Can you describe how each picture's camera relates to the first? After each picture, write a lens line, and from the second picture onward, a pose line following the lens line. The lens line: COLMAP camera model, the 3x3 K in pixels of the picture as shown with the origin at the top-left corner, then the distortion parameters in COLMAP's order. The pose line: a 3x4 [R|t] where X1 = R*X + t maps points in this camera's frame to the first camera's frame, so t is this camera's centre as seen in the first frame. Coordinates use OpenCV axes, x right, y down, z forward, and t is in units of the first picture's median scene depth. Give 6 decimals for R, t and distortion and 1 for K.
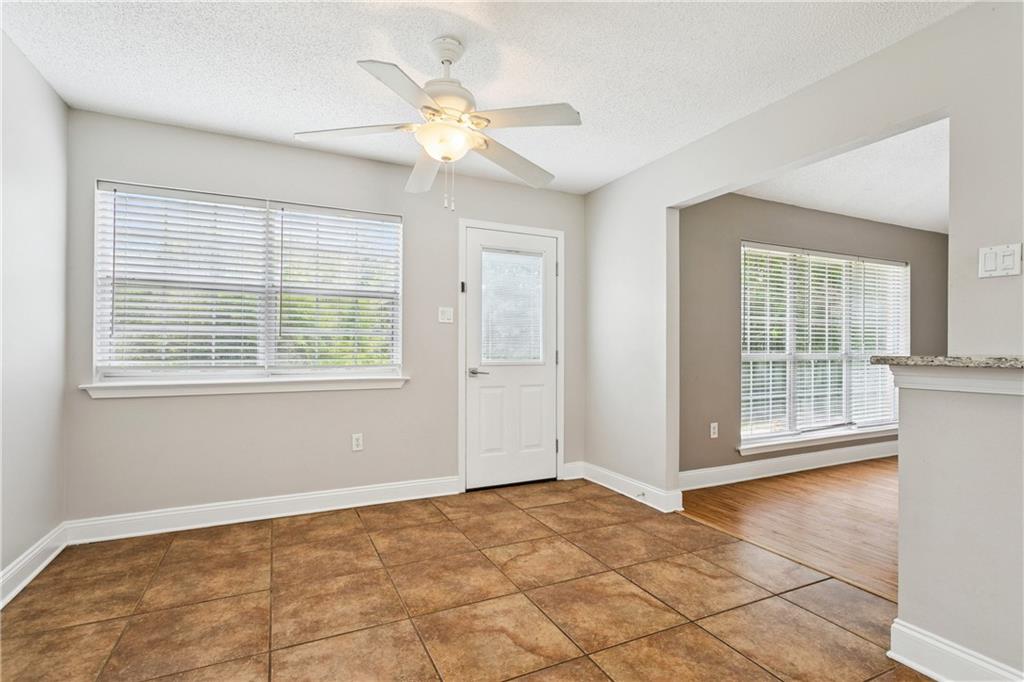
lens RADIAL K [[490.1, 0, 517.9], [0, 490.1, 345.7], [0, 0, 1]] dist [0.001531, 0.000084]
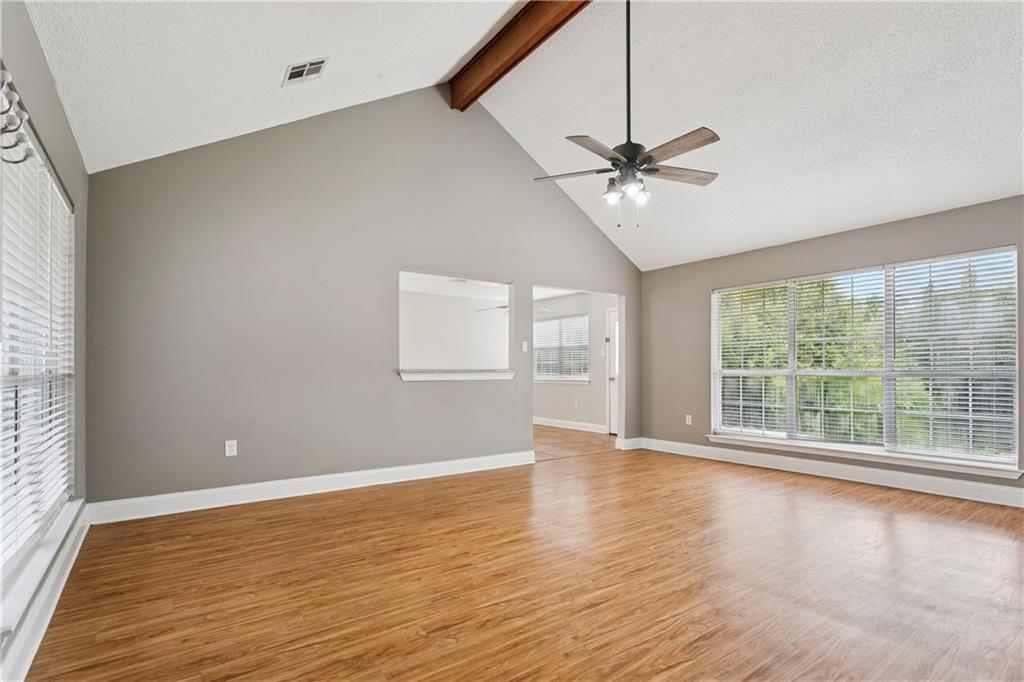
lens RADIAL K [[490.1, 0, 517.9], [0, 490.1, 345.7], [0, 0, 1]] dist [0.001531, 0.000084]
pose [[0.183213, -0.051659, -0.981715, 1.956929], [0.001641, 0.998633, -0.052243, 0.020094], [0.983072, 0.007961, 0.183047, 0.198154]]
